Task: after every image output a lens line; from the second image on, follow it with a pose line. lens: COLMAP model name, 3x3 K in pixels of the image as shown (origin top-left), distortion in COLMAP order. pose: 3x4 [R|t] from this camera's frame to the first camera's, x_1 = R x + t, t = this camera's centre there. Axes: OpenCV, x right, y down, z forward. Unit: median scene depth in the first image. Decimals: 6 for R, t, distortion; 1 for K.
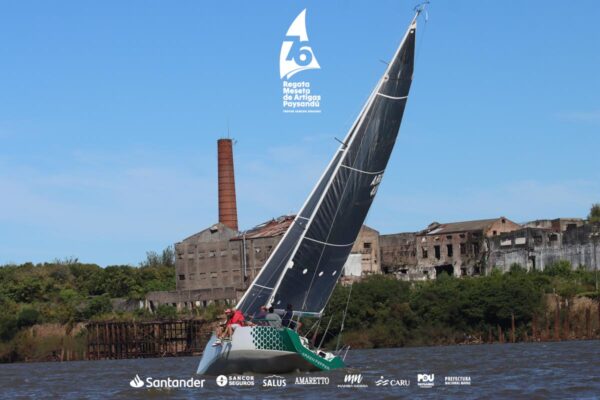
lens RADIAL K [[2911.6, 0, 300.6], [0, 2911.6, 200.4], [0, 0, 1]] dist [-0.074654, 0.000000]
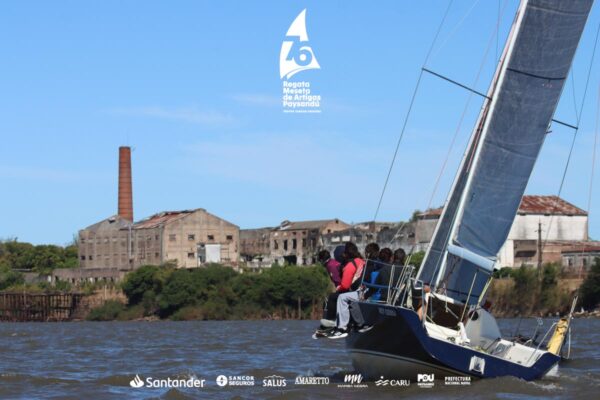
lens RADIAL K [[2911.6, 0, 299.9], [0, 2911.6, 200.1], [0, 0, 1]] dist [-0.074654, 0.000000]
pose [[0.999314, 0.032342, -0.018043, 0.075553], [-0.032148, 0.999423, 0.010951, -0.015259], [0.018387, -0.010363, 0.999777, -0.245280]]
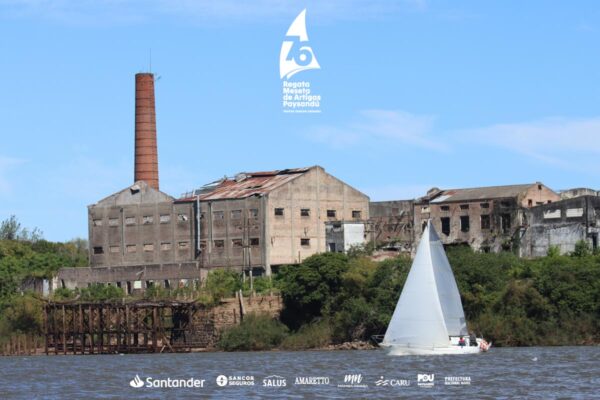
lens RADIAL K [[2911.6, 0, 299.7], [0, 2911.6, 199.9], [0, 0, 1]] dist [-0.074654, 0.000000]
pose [[0.986467, 0.031083, 0.160989, -0.115683], [-0.030364, 0.999515, -0.006926, 0.017564], [-0.161126, 0.001944, 0.986932, 0.250421]]
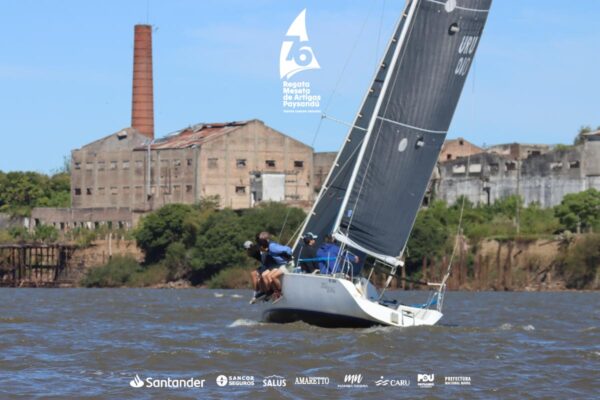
lens RADIAL K [[4252.1, 0, 299.7], [0, 4252.1, 199.1], [0, 0, 1]] dist [0.531268, 0.000000]
pose [[0.998017, 0.047660, -0.041117, 0.073875], [-0.046356, 0.998409, 0.032106, -0.013484], [0.042582, -0.030137, 0.998638, -0.205794]]
